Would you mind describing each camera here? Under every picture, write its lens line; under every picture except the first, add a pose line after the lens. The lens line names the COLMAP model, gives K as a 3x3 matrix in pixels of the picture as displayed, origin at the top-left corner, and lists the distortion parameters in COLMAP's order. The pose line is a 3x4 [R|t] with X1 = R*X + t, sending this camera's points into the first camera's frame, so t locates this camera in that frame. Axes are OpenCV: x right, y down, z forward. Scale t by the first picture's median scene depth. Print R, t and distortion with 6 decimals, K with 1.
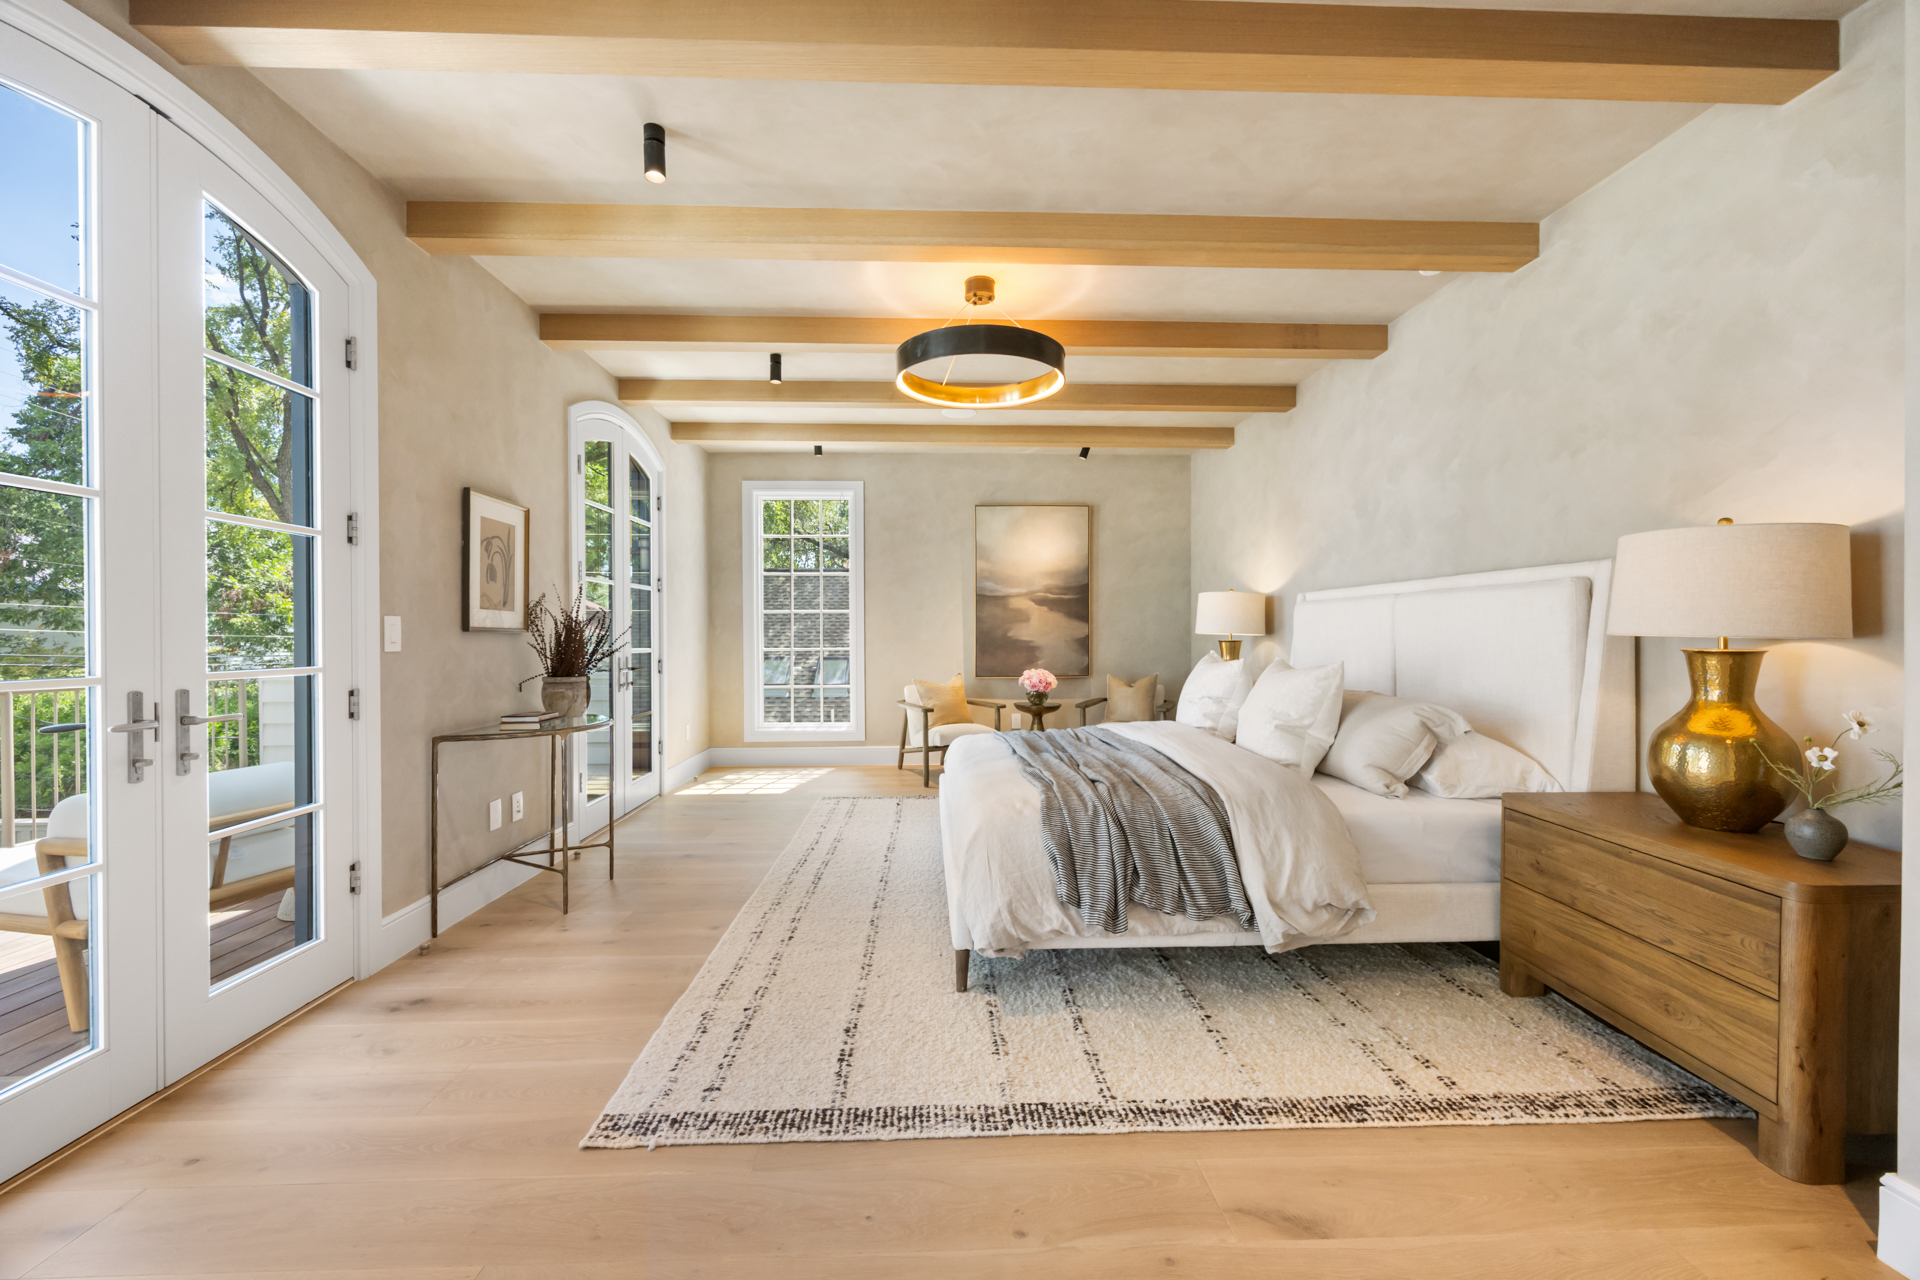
lens RADIAL K [[746.5, 0, 958.8], [0, 746.5, 642.8], [0, 0, 1]] dist [-0.001075, -0.000087]
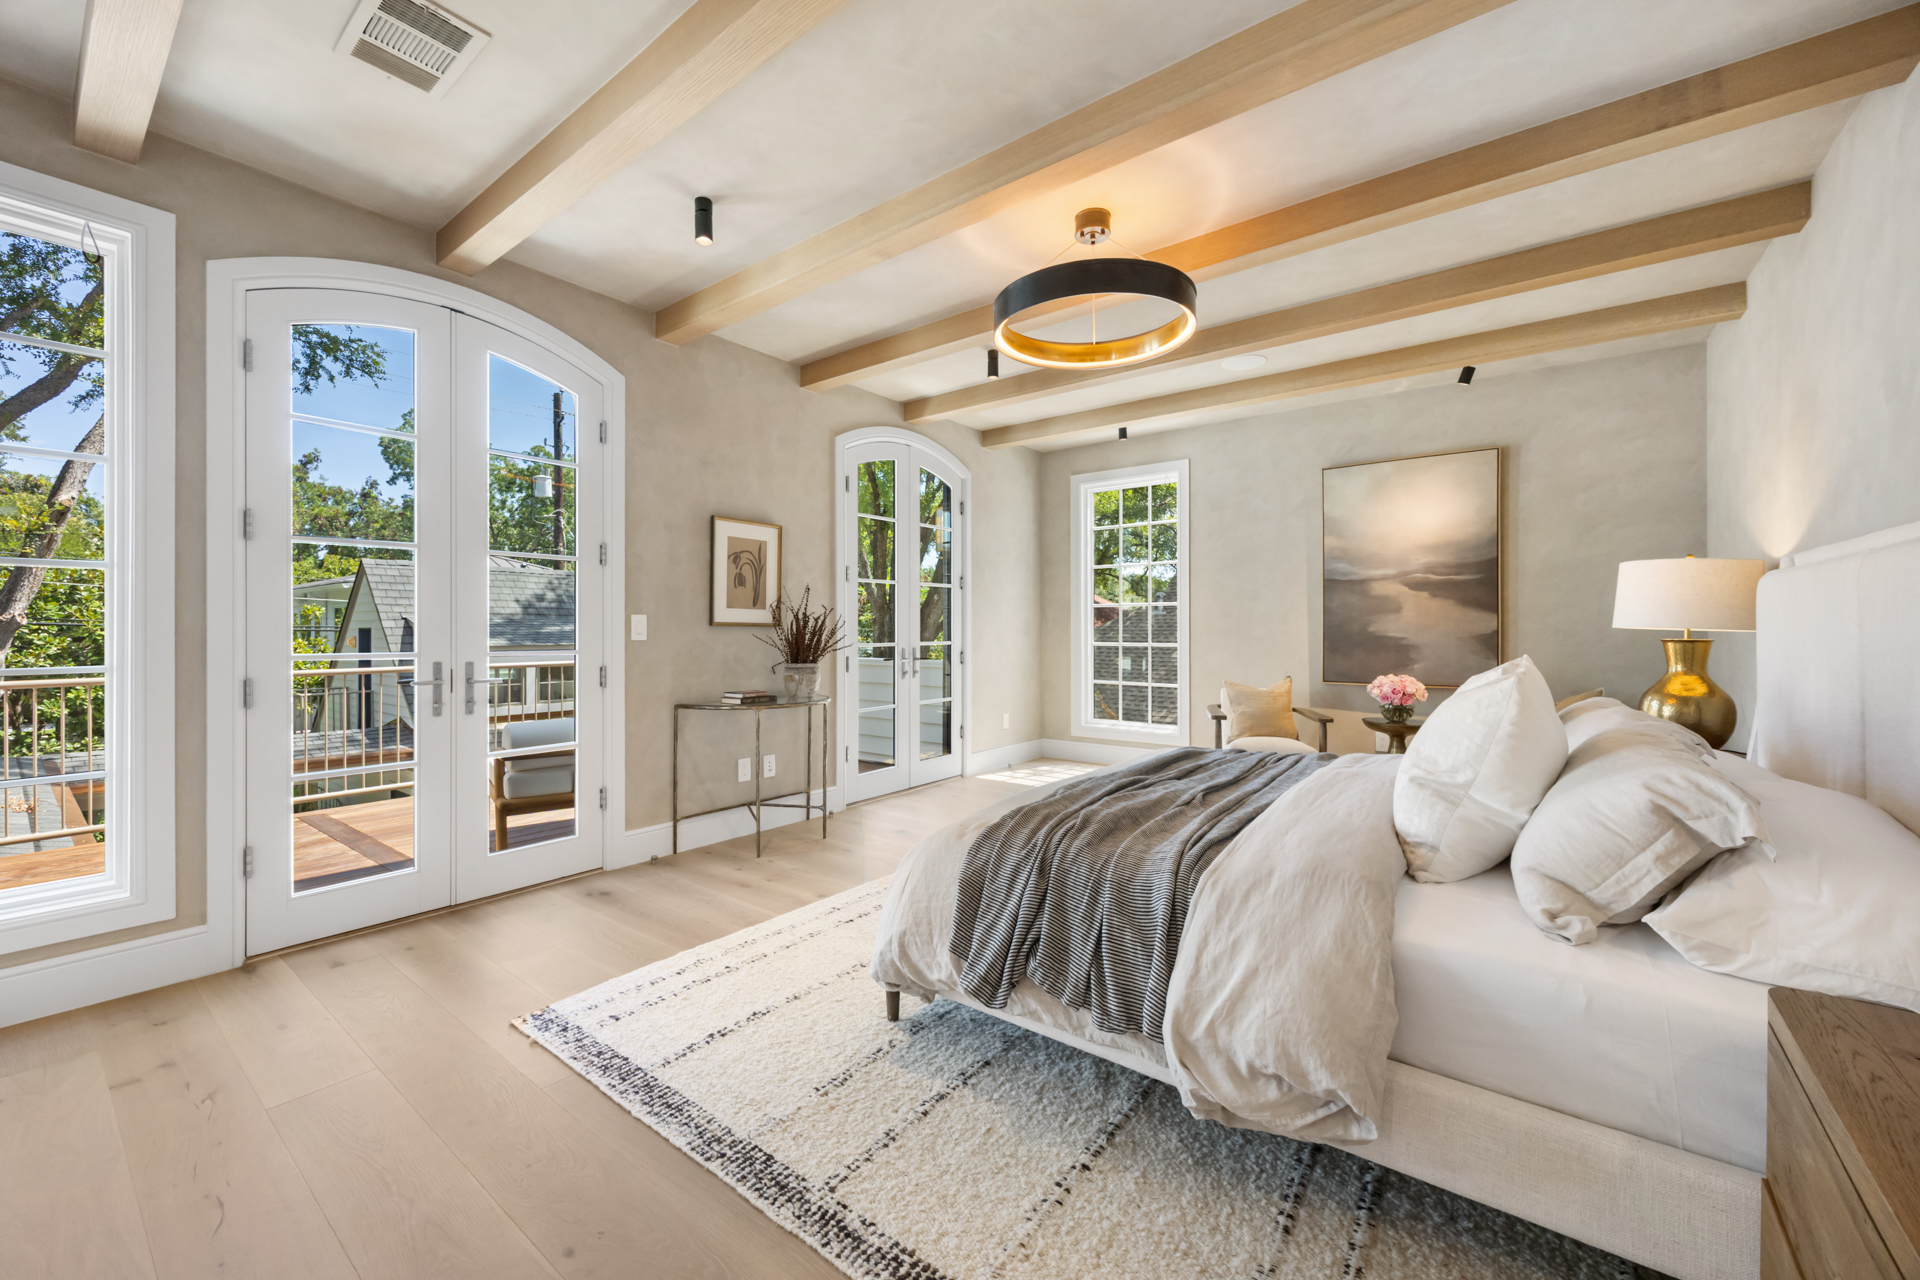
lens RADIAL K [[746.5, 0, 947.4], [0, 746.5, 631.5], [0, 0, 1]] dist [-0.001075, -0.000087]
pose [[0.765130, 0.004087, -0.643863, 0.533347], [-0.008882, 0.999952, -0.004208, -0.003327], [0.643814, 0.008938, 0.765130, 0.285212]]
